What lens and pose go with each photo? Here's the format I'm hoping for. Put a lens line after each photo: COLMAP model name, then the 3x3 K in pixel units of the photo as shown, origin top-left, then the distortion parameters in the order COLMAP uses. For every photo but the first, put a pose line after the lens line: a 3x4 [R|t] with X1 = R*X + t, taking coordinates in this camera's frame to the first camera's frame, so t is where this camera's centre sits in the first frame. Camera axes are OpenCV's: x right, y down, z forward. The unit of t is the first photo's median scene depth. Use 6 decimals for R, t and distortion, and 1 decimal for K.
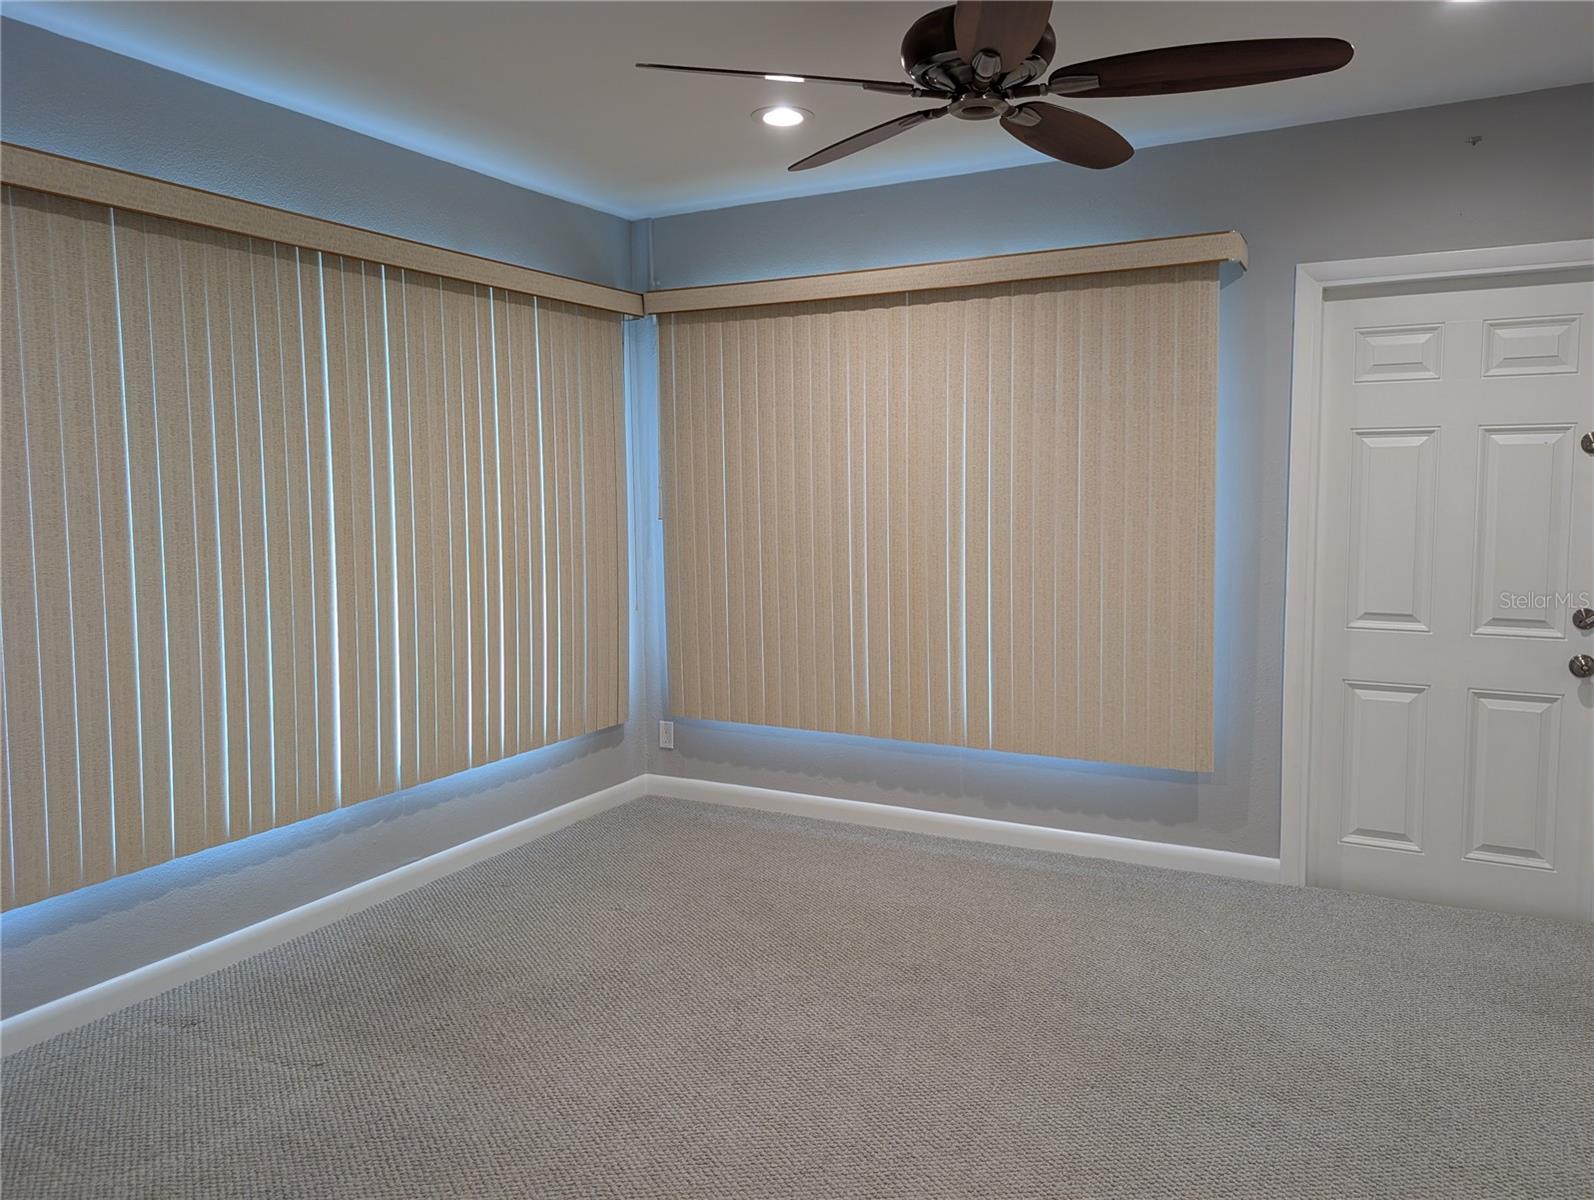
lens RADIAL K [[1174.7, 0, 803.3], [0, 1174.7, 584.6], [0, 0, 1]] dist [0.017977, -0.007768]
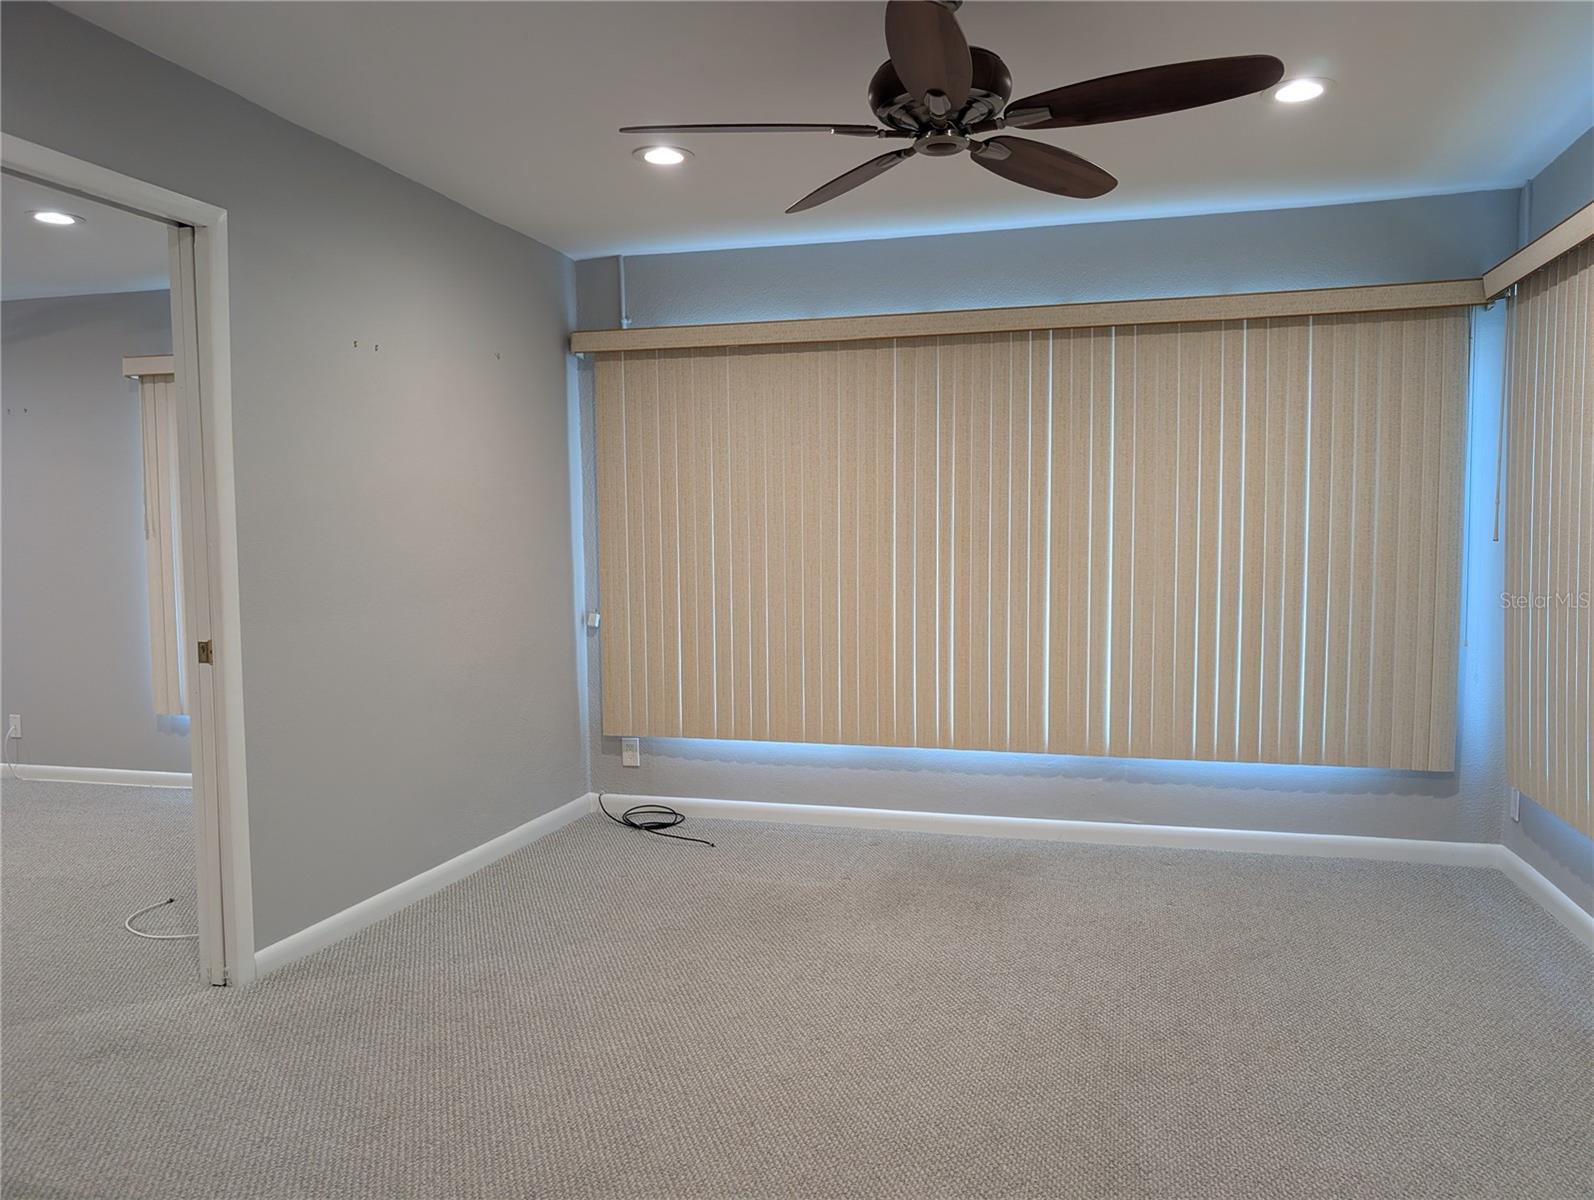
lens RADIAL K [[1160.2, 0, 797.0], [0, 1160.2, 600.0], [0, 0, 1]] dist [-0.001390, -0.002327]
pose [[0.193503, 0.064571, -0.978972, 0.773335], [-0.075998, 0.995820, 0.050661, -0.022430], [0.978152, 0.064597, 0.197601, 0.449960]]
